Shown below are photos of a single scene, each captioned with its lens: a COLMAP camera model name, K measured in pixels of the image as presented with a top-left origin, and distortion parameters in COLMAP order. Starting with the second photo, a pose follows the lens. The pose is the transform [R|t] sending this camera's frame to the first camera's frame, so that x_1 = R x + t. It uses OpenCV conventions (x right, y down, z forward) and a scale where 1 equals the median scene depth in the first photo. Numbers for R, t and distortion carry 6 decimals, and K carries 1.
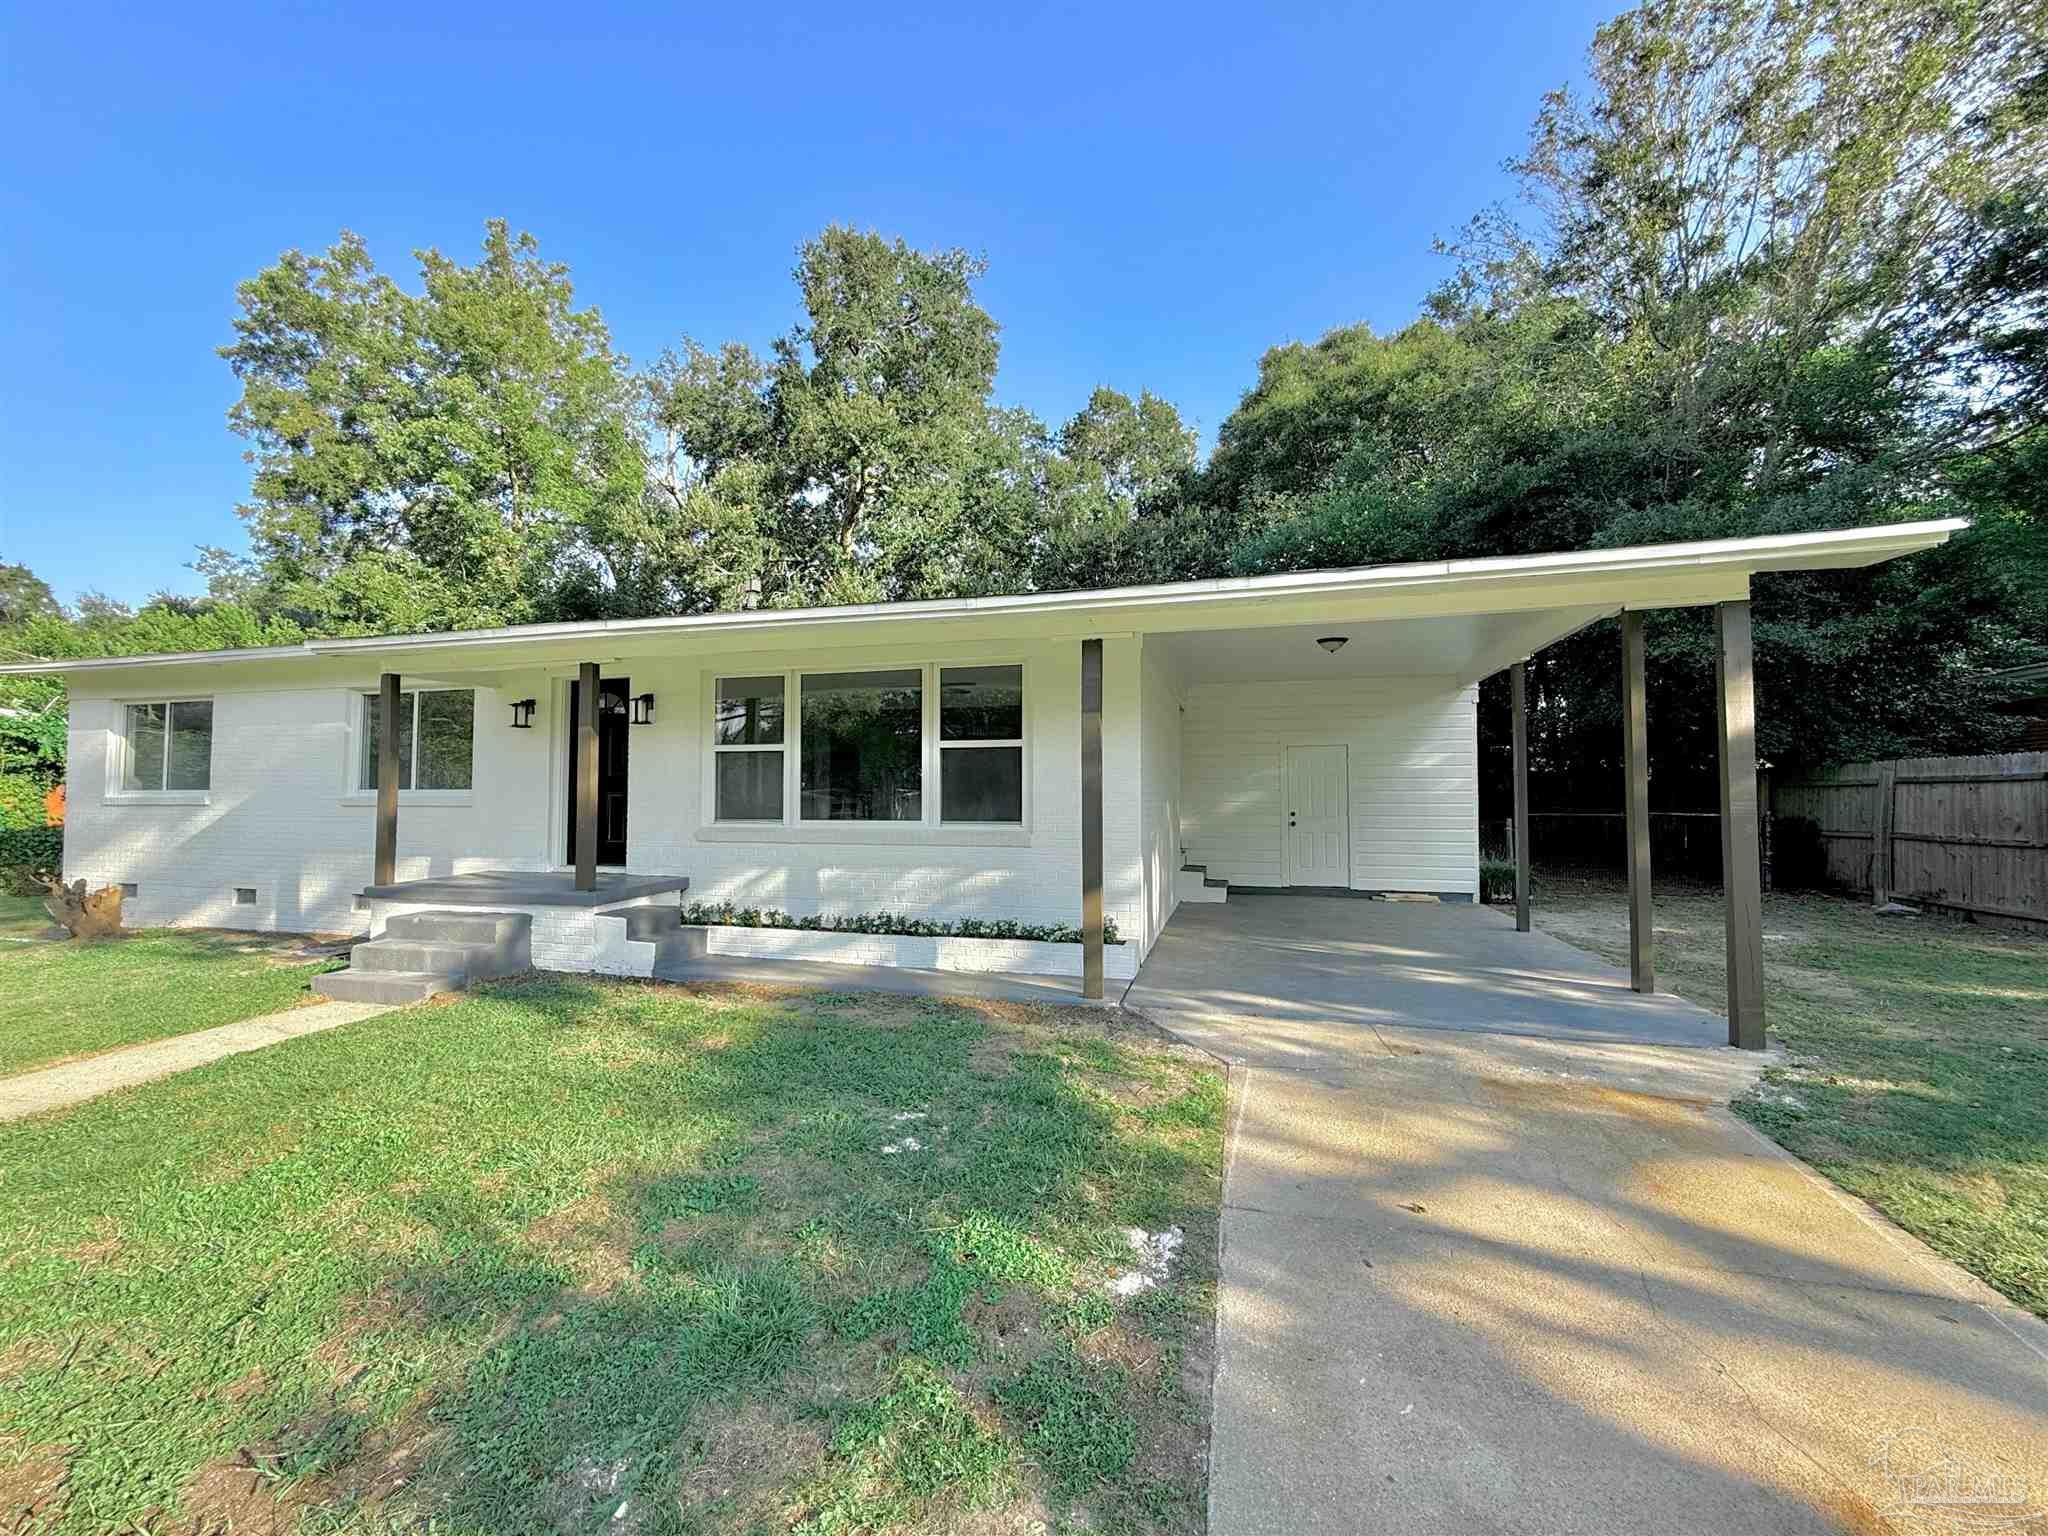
lens RADIAL K [[818.0, 0, 1024.6], [0, 818.0, 763.9], [0, 0, 1]] dist [0.000073, 0.000421]
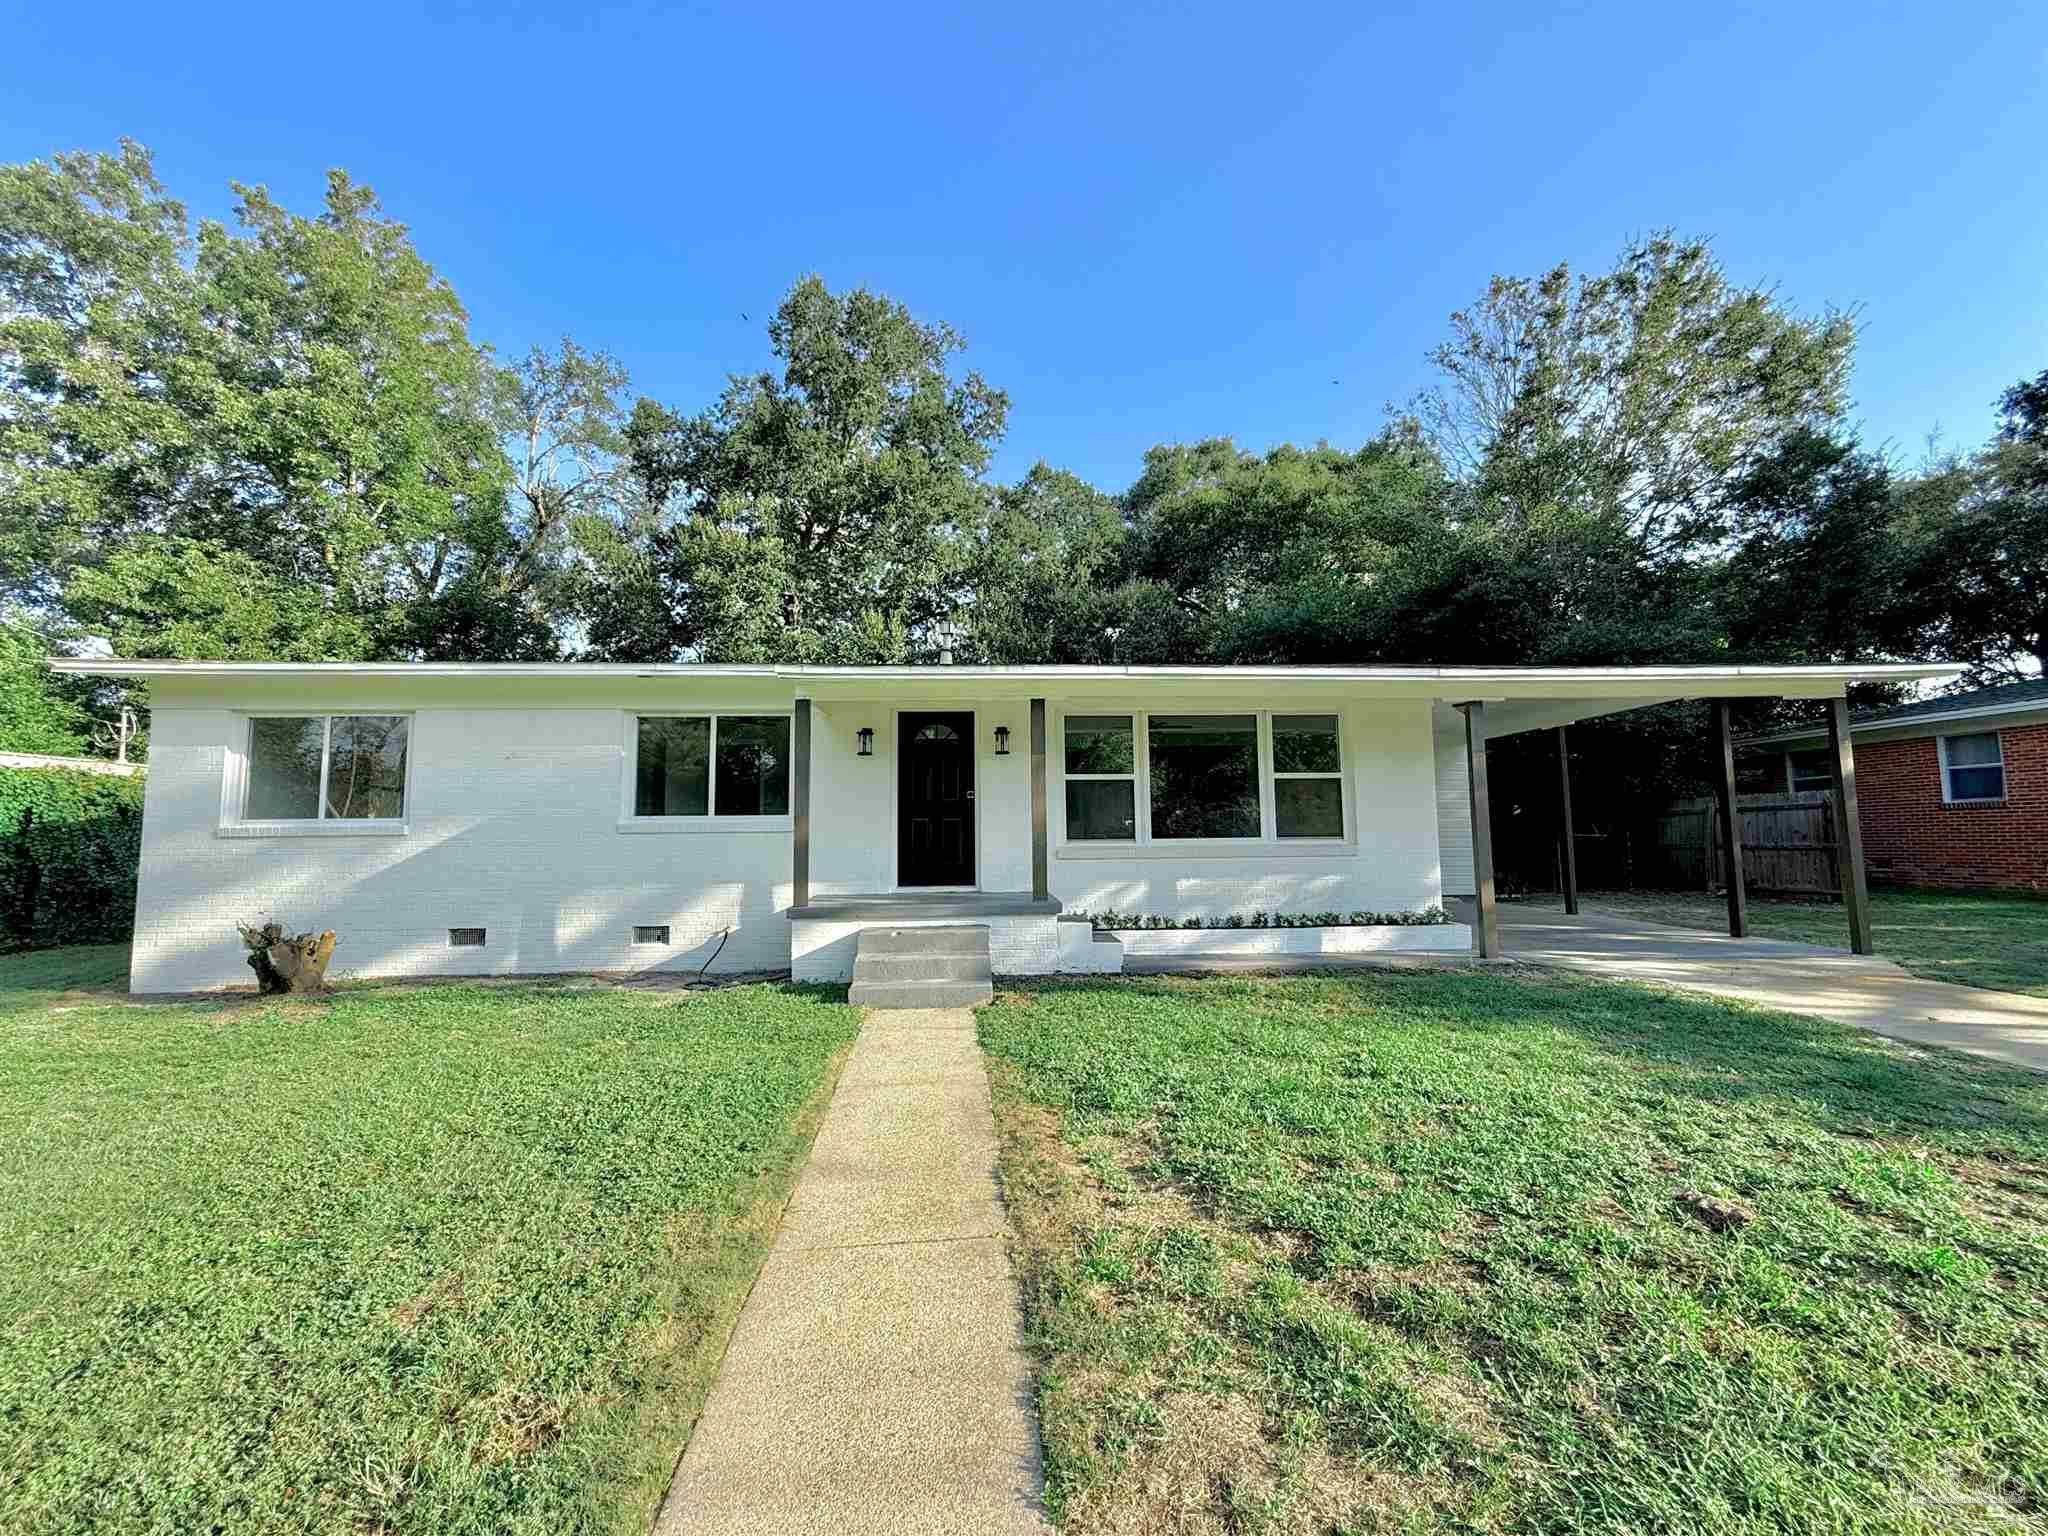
lens RADIAL K [[818.0, 0, 1019.9], [0, 818.0, 767.2], [0, 0, 1]] dist [0.000073, 0.000421]
pose [[0.947355, 0.018236, 0.319666, -0.792496], [-0.001773, 0.998660, -0.051717, 0.026253], [-0.320181, 0.048428, 0.946118, -0.046478]]
